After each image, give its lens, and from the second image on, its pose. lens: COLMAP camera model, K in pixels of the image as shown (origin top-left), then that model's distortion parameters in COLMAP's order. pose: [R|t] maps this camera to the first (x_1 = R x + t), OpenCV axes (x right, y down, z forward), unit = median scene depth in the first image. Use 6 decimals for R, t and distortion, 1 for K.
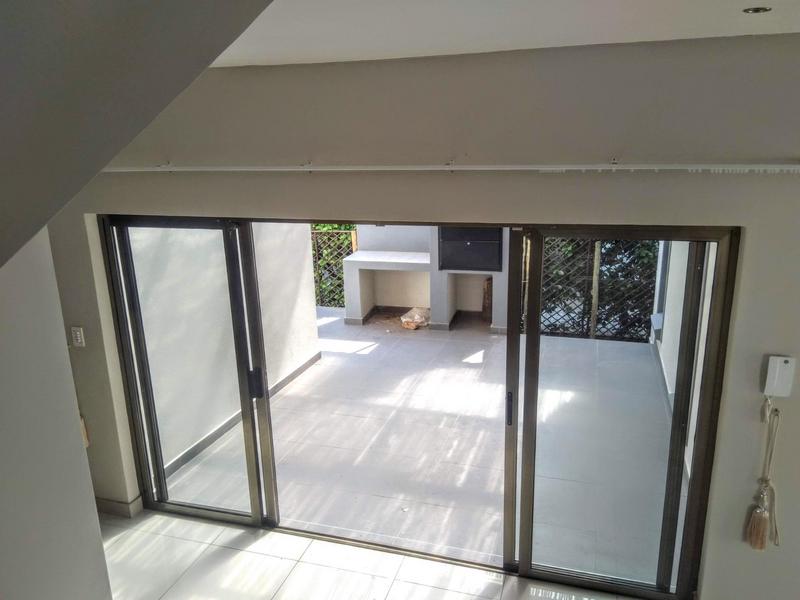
lens RADIAL K [[626.6, 0, 396.7], [0, 626.6, 303.8], [0, 0, 1]] dist [0.044702, -0.007277]
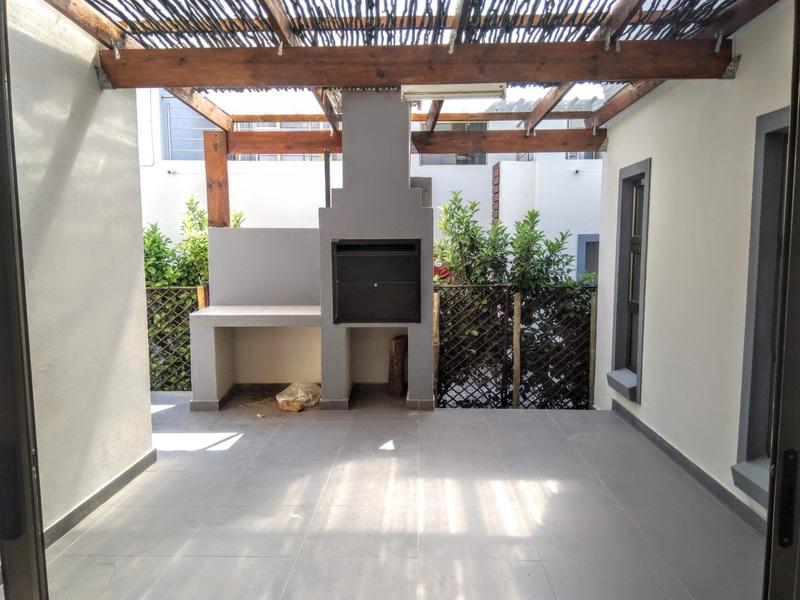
lens RADIAL K [[619.6, 0, 400.0], [0, 619.6, 300.0], [0, 0, 1]] dist [0.128321, -0.197578]
pose [[0.961544, -0.002799, 0.274636, -0.052604], [0.051670, 0.983937, -0.170877, 0.042866], [-0.269746, 0.178497, 0.946243, 0.282311]]
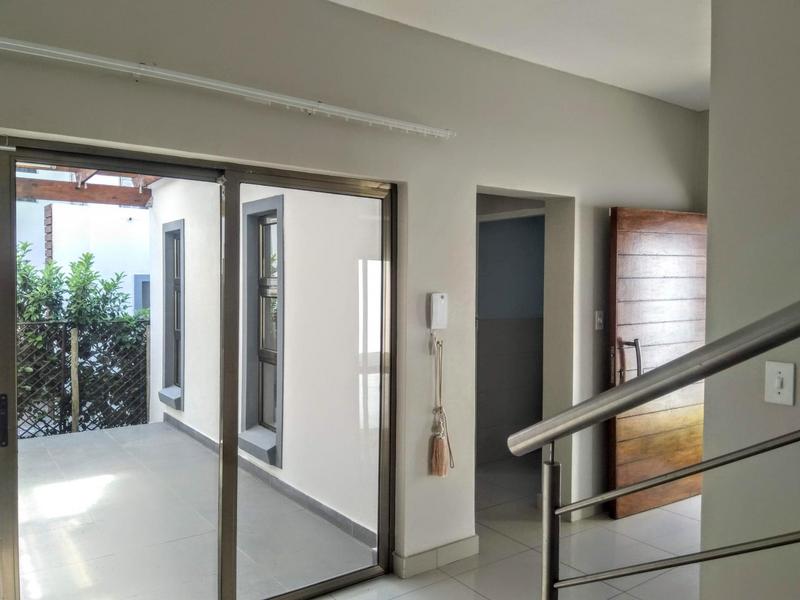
lens RADIAL K [[619.6, 0, 400.0], [0, 619.6, 300.0], [0, 0, 1]] dist [0.128321, -0.197578]
pose [[0.593369, 0.004224, 0.804919, -0.125364], [0.194286, 0.969668, -0.148311, 0.084863], [-0.781131, 0.244388, 0.574551, 0.130632]]
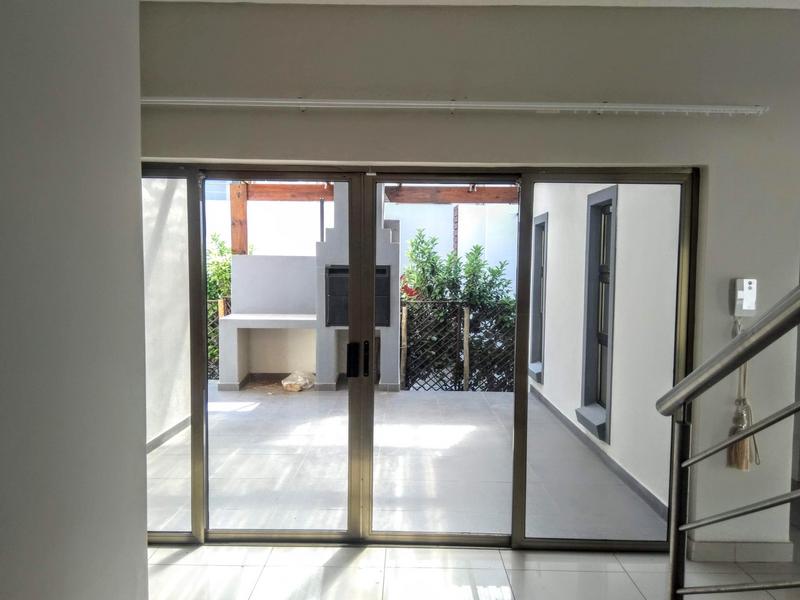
lens RADIAL K [[621.8, 0, 400.0], [0, 621.8, 300.0], [0, 0, 1]] dist [0.053986, -0.008786]
pose [[0.954978, 0.019829, 0.296012, -0.104792], [0.045074, 0.976484, -0.210824, 0.109832], [-0.293231, 0.214675, 0.931628, 0.047688]]
